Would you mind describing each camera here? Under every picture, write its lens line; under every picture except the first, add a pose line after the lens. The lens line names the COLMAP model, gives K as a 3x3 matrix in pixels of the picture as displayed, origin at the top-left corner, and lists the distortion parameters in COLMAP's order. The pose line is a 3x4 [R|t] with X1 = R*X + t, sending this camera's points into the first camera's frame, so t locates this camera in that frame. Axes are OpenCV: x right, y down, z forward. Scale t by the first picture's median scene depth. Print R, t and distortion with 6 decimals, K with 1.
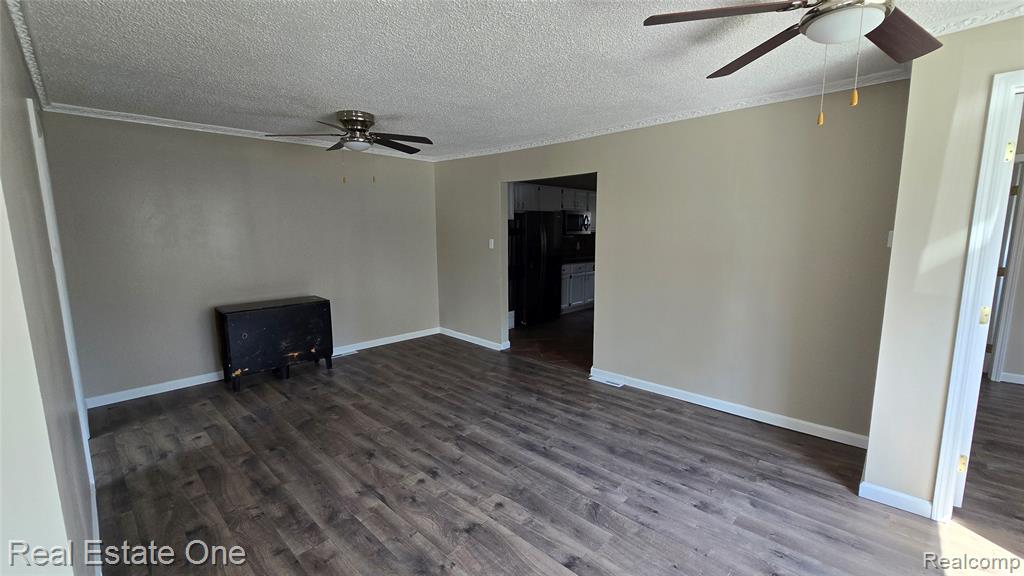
lens RADIAL K [[419.6, 0, 513.7], [0, 419.6, 287.7], [0, 0, 1]] dist [-0.000045, -0.000550]
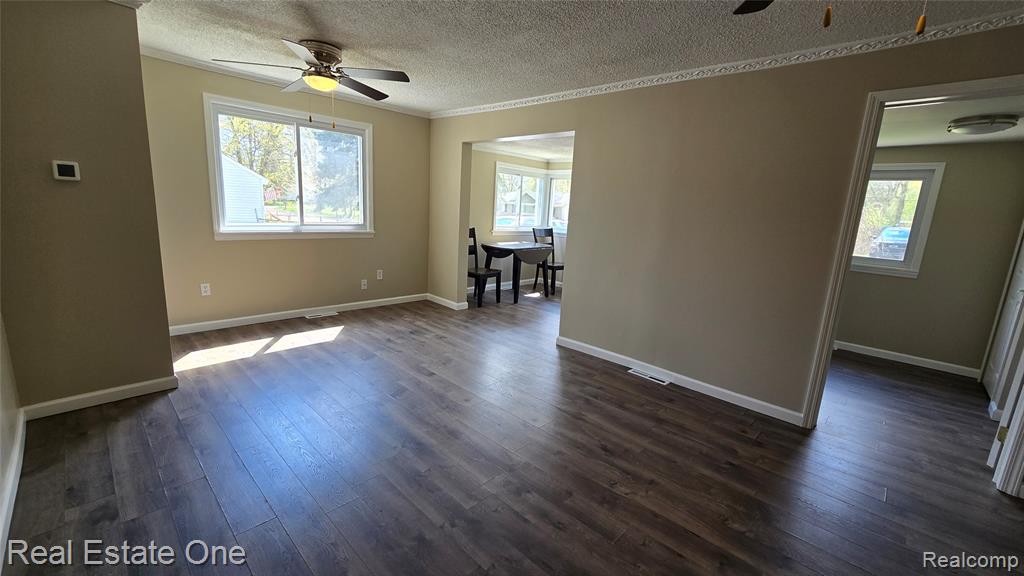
lens RADIAL K [[419.6, 0, 510.1], [0, 419.6, 288.0], [0, 0, 1]] dist [-0.000045, -0.000550]
pose [[-0.998507, -0.054531, 0.003119, -0.141249], [-0.050494, 0.943351, 0.327932, -0.226214], [-0.020824, 0.327285, -0.944696, 1.955203]]
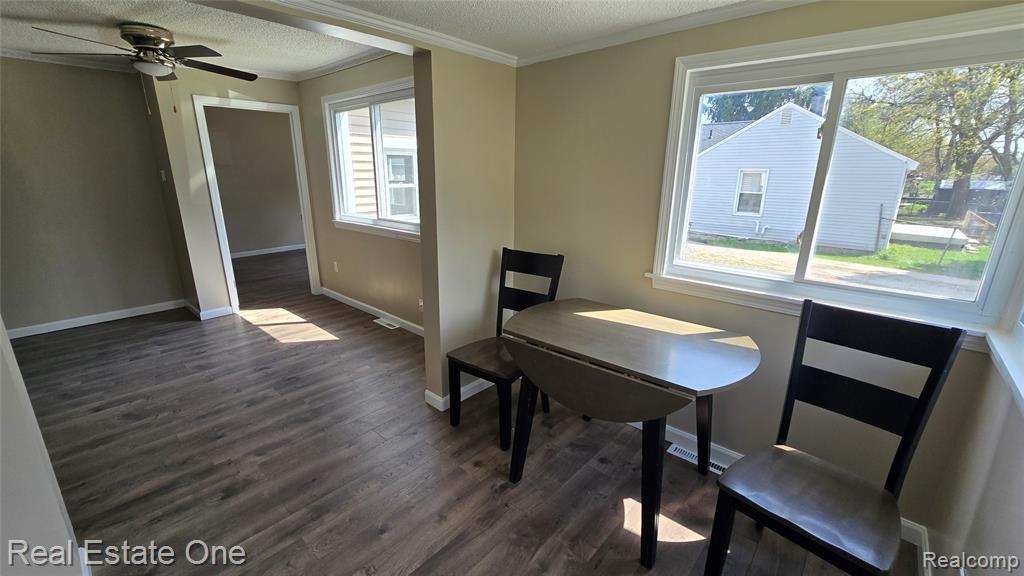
lens RADIAL K [[419.6, 0, 507.0], [0, 419.6, 291.4], [0, 0, 1]] dist [-0.000045, -0.000550]
pose [[-0.018943, -0.271647, 0.962211, -0.876233], [0.129007, 0.953674, 0.271777, 0.050545], [-0.991463, 0.129280, 0.016979, -0.345554]]
